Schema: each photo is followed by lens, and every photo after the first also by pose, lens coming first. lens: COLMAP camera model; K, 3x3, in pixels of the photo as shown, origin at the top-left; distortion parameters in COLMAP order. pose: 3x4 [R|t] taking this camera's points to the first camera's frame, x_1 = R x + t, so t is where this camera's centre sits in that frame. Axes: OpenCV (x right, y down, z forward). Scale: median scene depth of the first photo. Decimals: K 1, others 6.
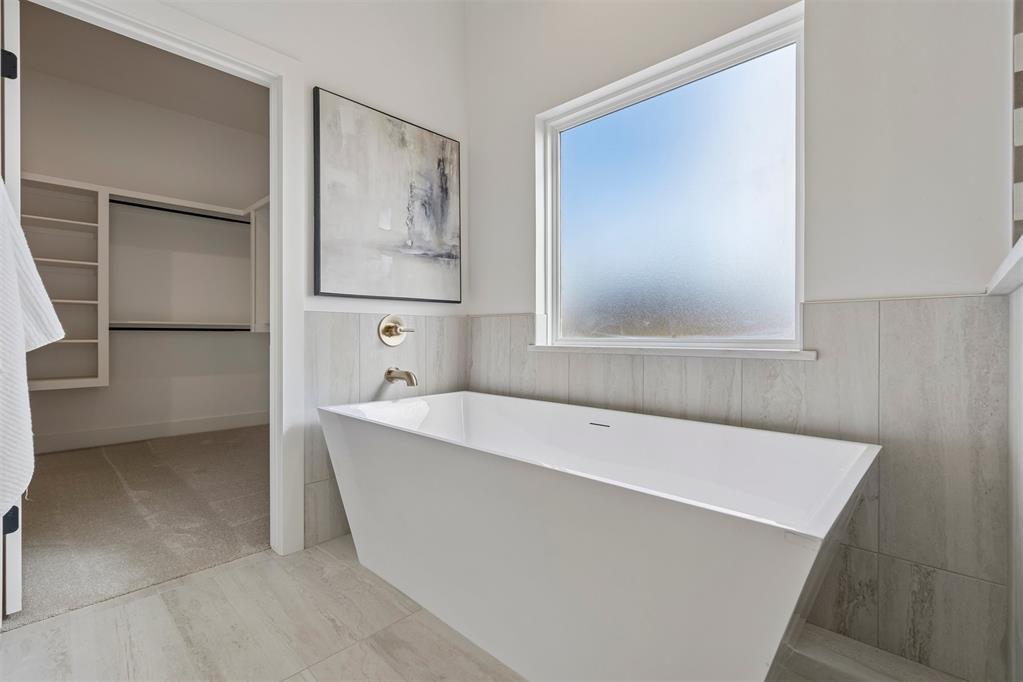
lens RADIAL K [[465.5, 0, 507.6], [0, 465.5, 339.4], [0, 0, 1]] dist [0.001412, -0.000428]
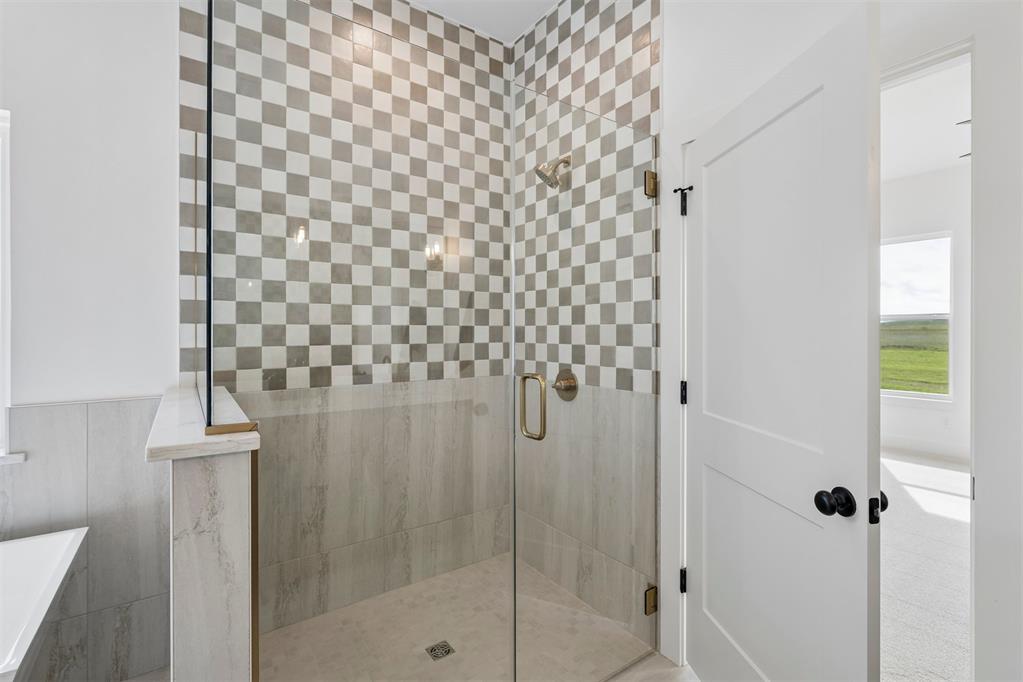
lens RADIAL K [[465.5, 0, 504.6], [0, 465.5, 337.8], [0, 0, 1]] dist [0.001412, -0.000428]
pose [[0.187674, -0.002342, 0.982229, -0.179115], [0.002152, 0.999996, 0.001973, -0.250614], [-0.982229, 0.001743, 0.187678, -0.281406]]
